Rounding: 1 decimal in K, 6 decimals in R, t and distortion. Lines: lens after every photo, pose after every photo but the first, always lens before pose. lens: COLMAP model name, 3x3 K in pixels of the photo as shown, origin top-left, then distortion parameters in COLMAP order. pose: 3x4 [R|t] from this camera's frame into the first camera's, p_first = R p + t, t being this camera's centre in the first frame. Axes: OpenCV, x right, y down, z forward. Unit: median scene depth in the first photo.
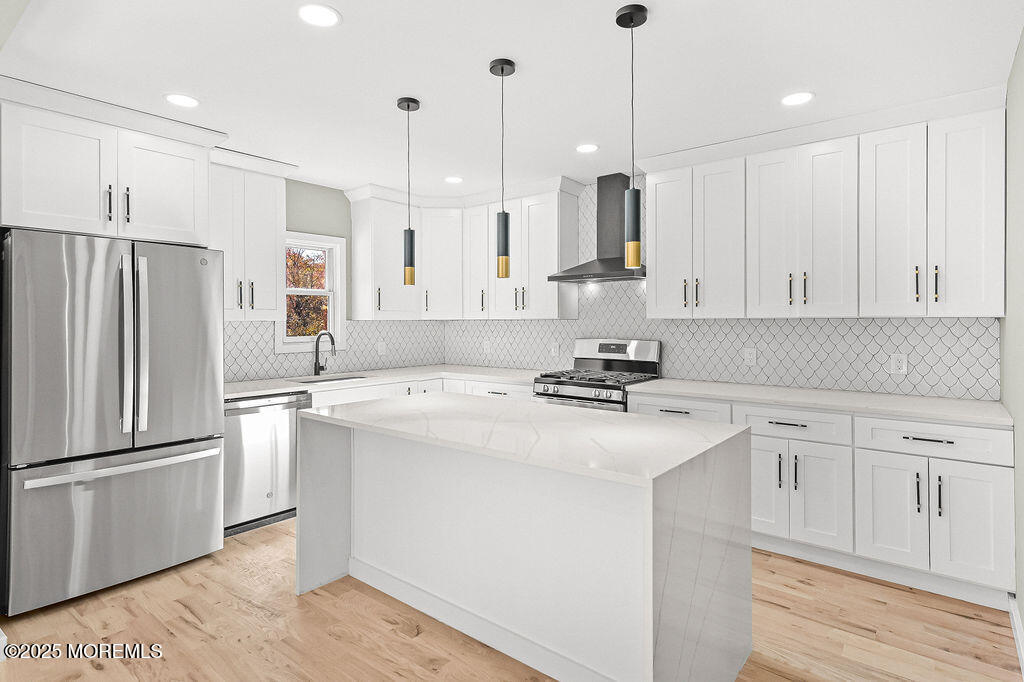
lens RADIAL K [[526.5, 0, 512.5], [0, 526.5, 322.8], [0, 0, 1]] dist [-0.001106, -0.000140]
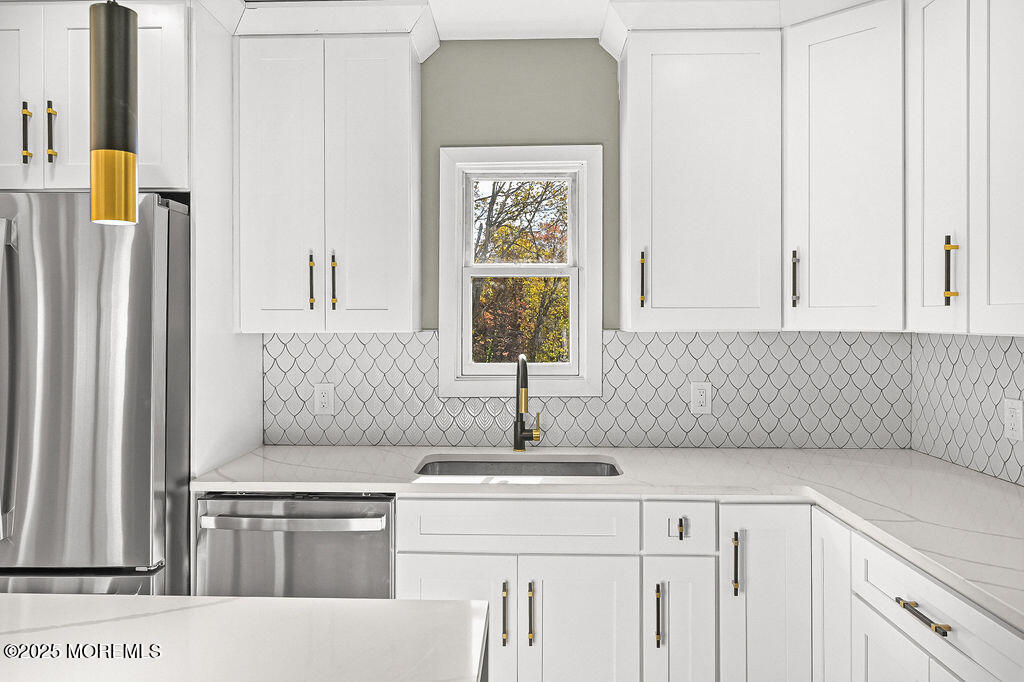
lens RADIAL K [[724.7, 0, 511.9], [0, 724.7, 318.8], [0, 0, 1]] dist [-0.002045, -0.000385]
pose [[0.614552, 0.005229, -0.788859, 0.118978], [-0.004627, 0.999985, 0.003024, -0.015881], [0.788862, 0.001791, 0.614567, 0.568381]]
